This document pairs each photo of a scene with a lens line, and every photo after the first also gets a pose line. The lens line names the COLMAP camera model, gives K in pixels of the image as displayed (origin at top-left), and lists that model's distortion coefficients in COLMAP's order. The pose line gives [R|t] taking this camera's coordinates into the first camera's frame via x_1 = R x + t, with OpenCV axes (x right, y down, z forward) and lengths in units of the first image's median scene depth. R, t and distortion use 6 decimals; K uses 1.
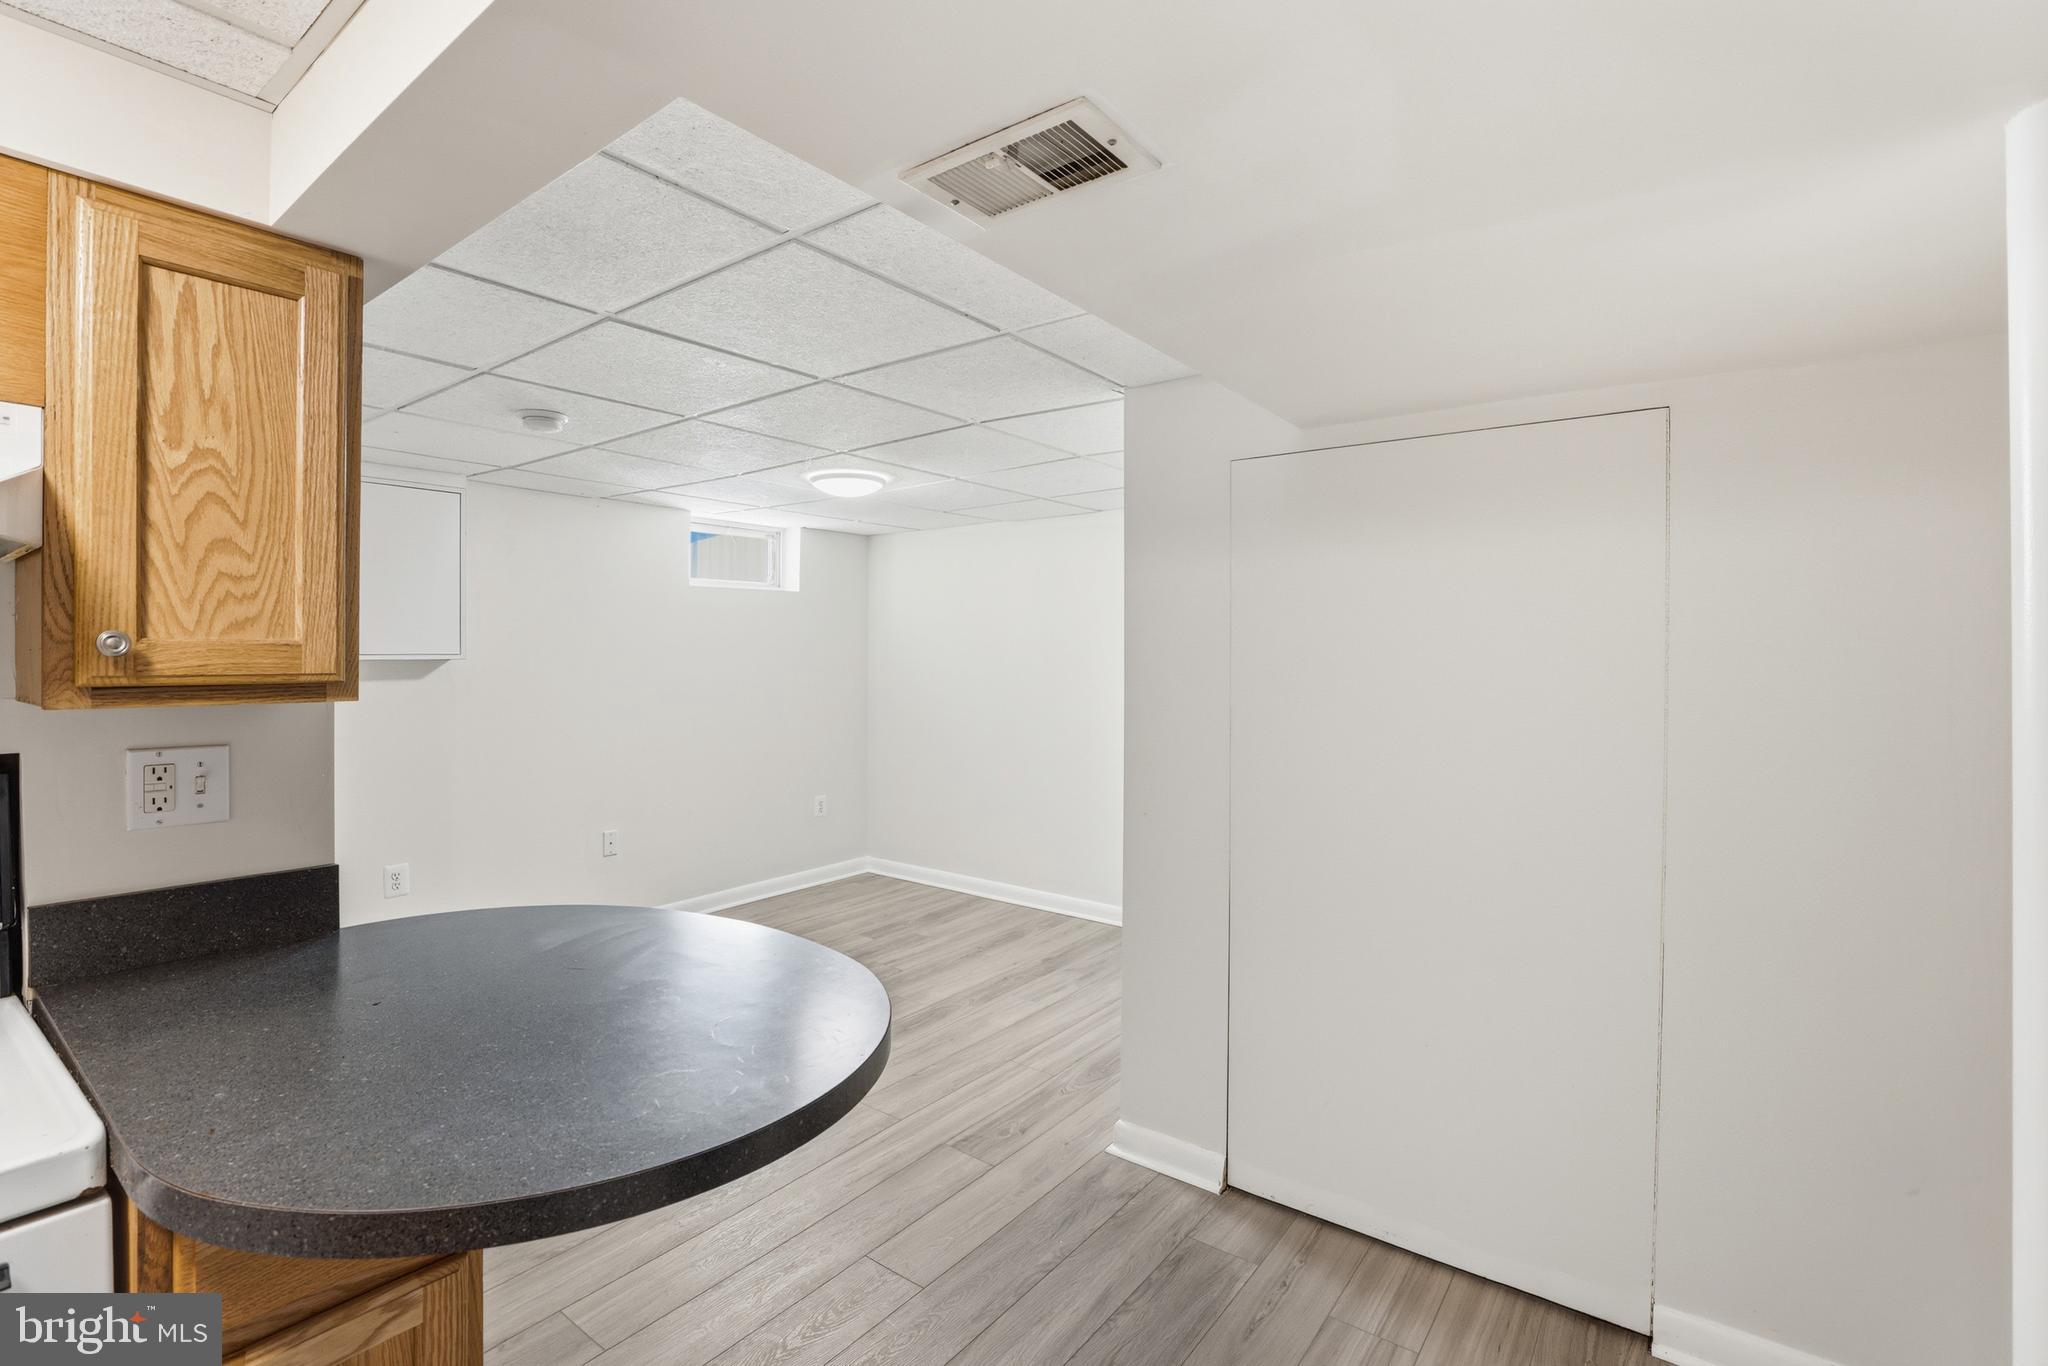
lens RADIAL K [[944.8, 0, 1000.5], [0, 944.8, 647.4], [0, 0, 1]] dist [-0.036145, 0.007026]
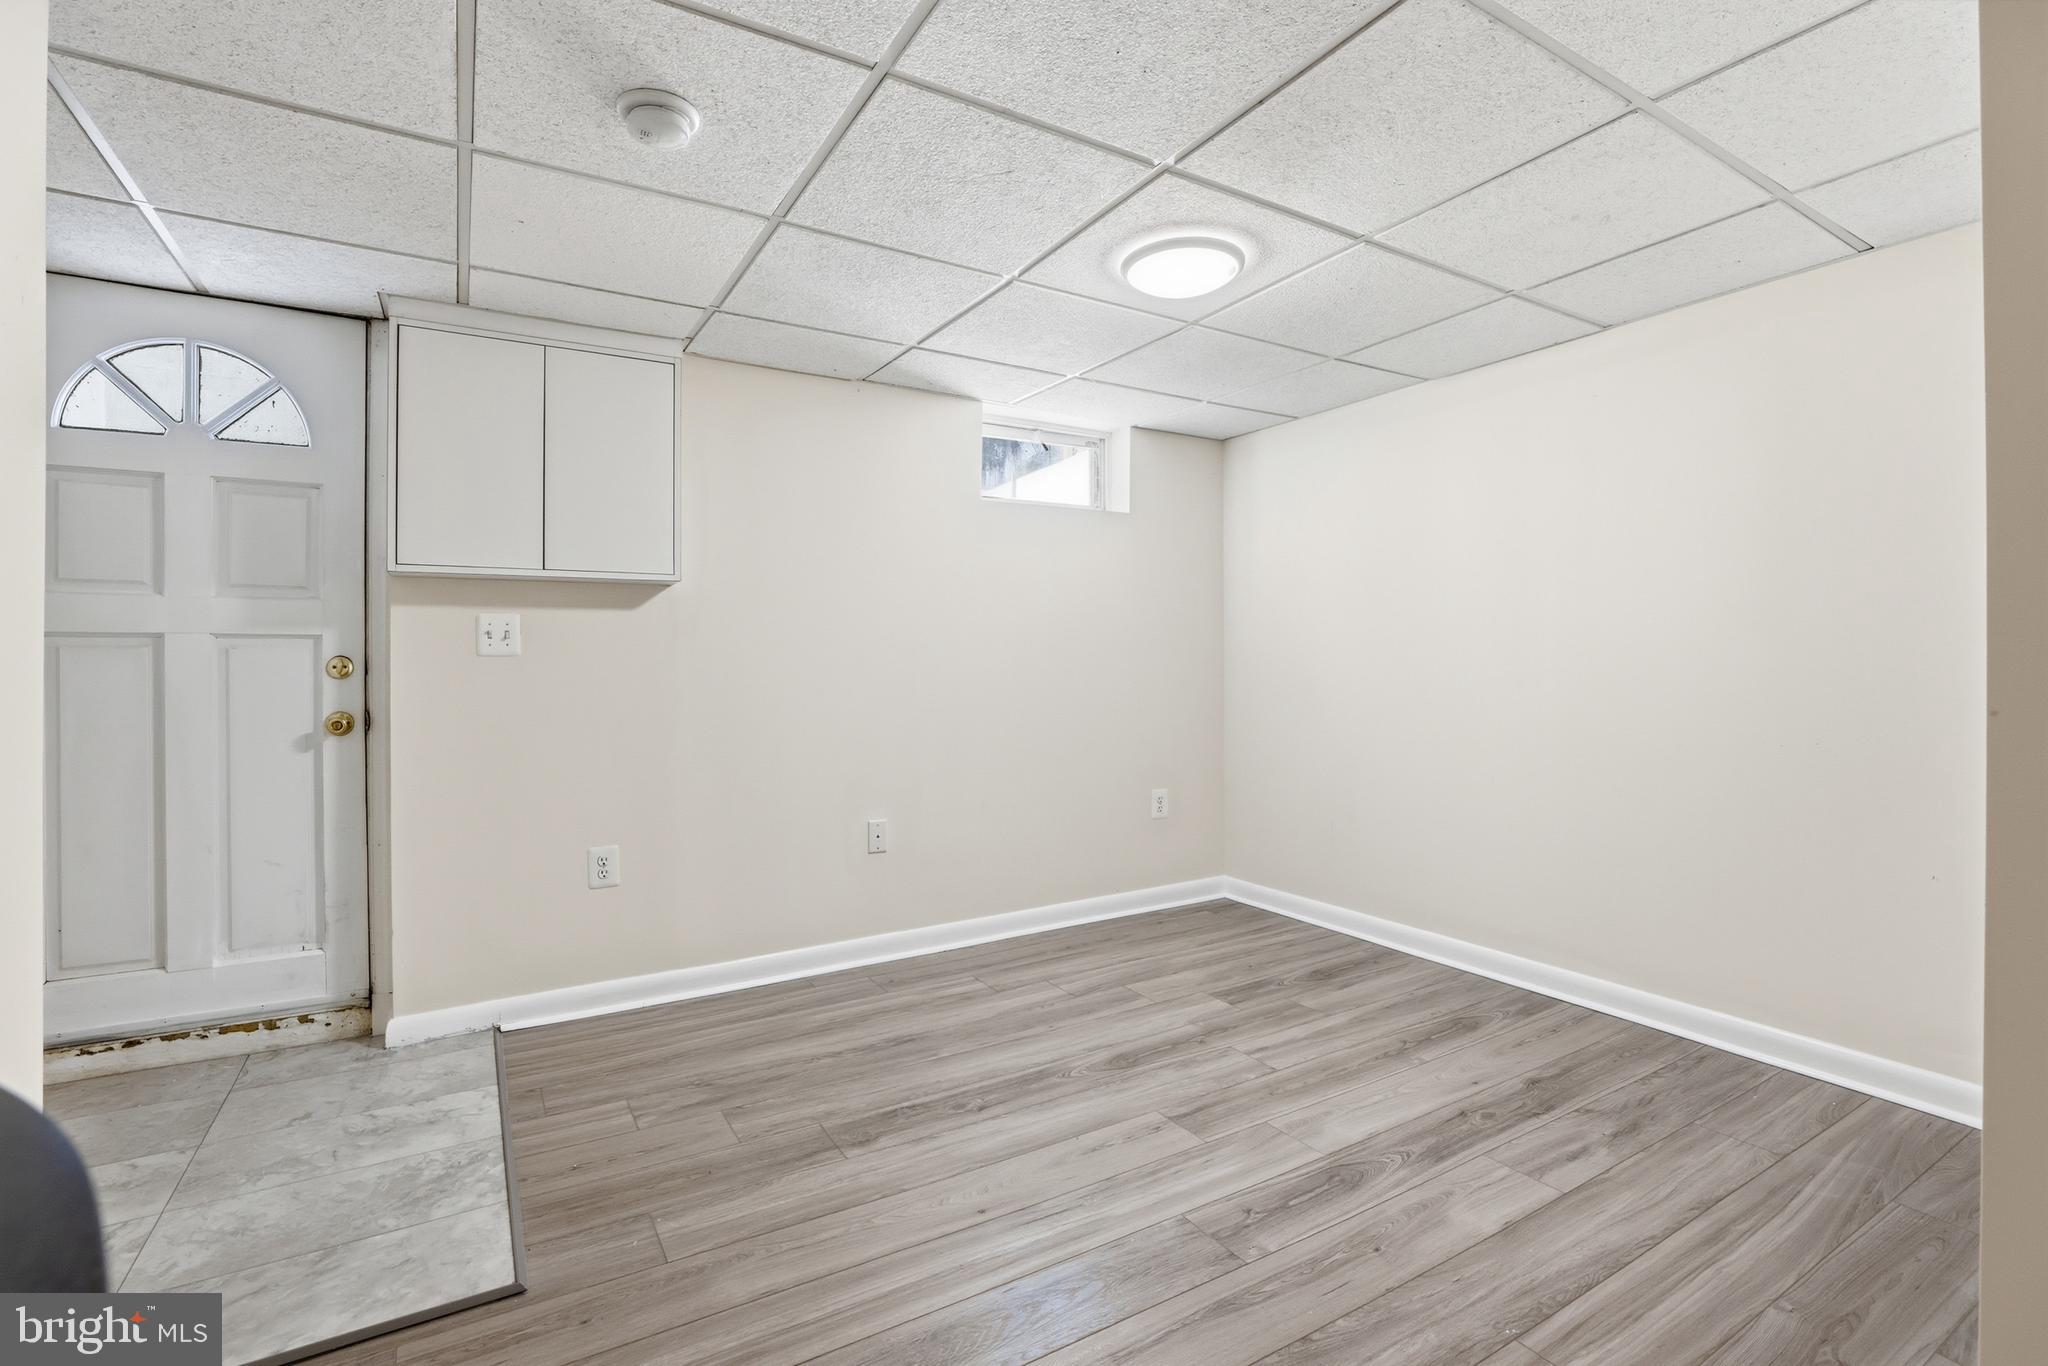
lens RADIAL K [[944.8, 0, 1019.9], [0, 944.8, 649.1], [0, 0, 1]] dist [-0.036145, 0.007026]
pose [[0.936205, -0.007119, -0.351382, -0.040248], [0.004035, 0.999947, -0.009509, 0.065867], [0.351431, 0.007485, 0.936184, 0.329526]]
